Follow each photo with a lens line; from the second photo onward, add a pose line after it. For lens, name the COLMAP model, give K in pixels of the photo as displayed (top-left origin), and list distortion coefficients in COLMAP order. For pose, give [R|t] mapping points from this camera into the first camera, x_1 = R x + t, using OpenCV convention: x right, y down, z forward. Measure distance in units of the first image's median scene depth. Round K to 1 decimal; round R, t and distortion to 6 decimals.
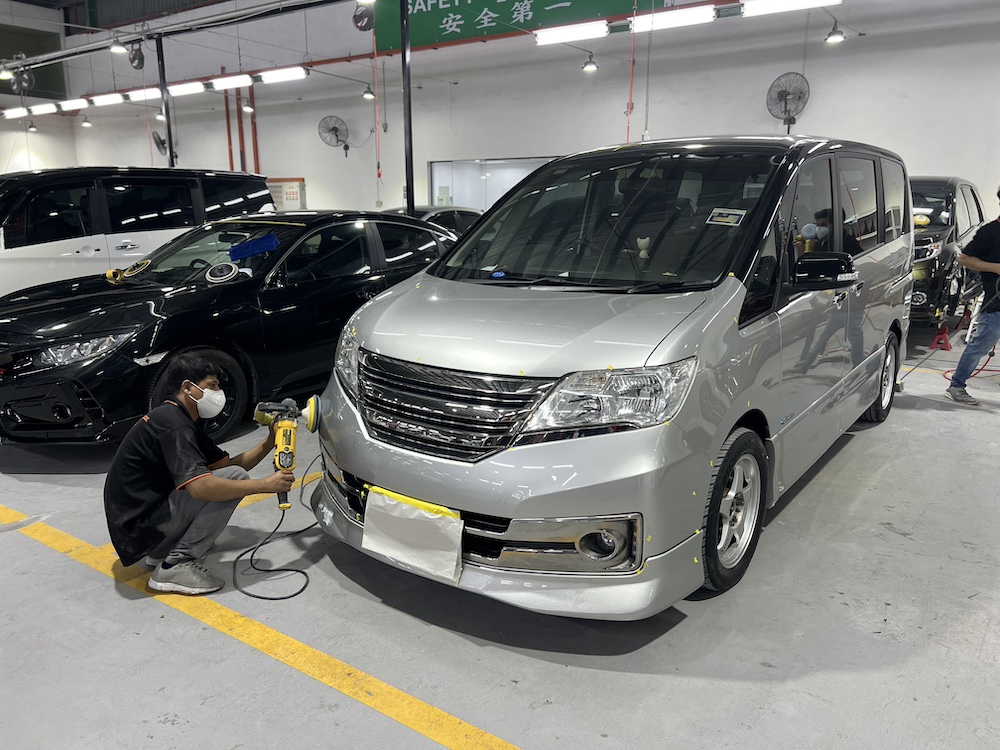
lens RADIAL K [[760.1, 0, 500.0], [0, 760.1, 375.0], [0, 0, 1]] dist [0.073324, -0.082995]
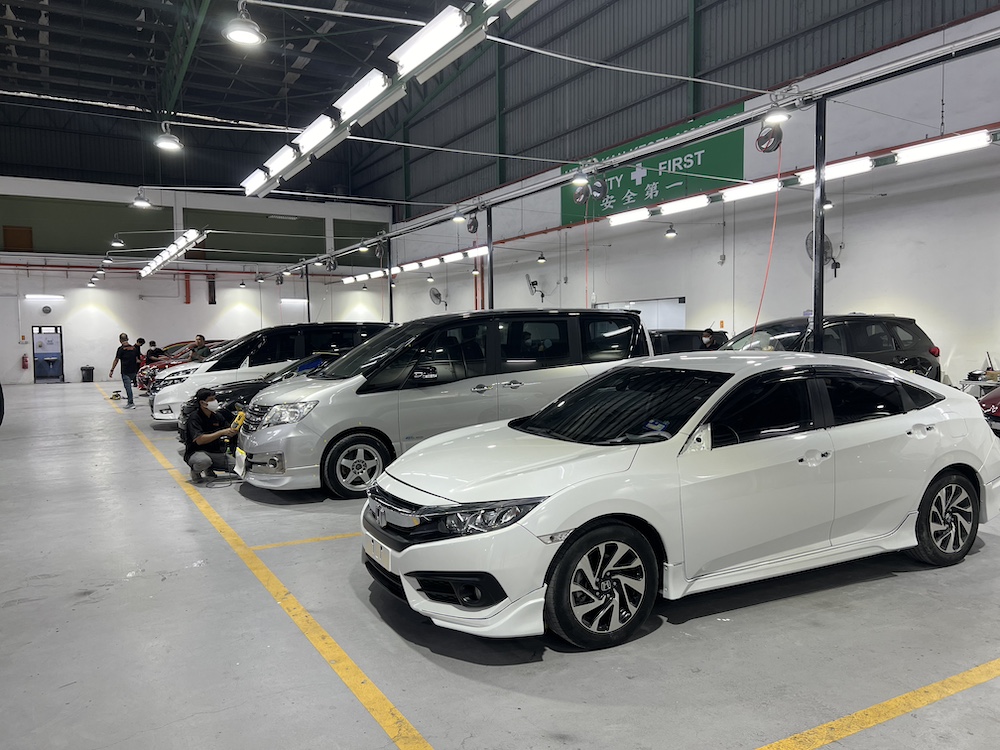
lens RADIAL K [[760.1, 0, 500.0], [0, 760.1, 375.0], [0, 0, 1]] dist [0.073324, -0.082995]
pose [[0.913036, 0.001948, -0.407875, 0.242642], [-0.069447, 0.986130, -0.150748, 0.031453], [0.401924, 0.165964, 0.900507, -0.153738]]
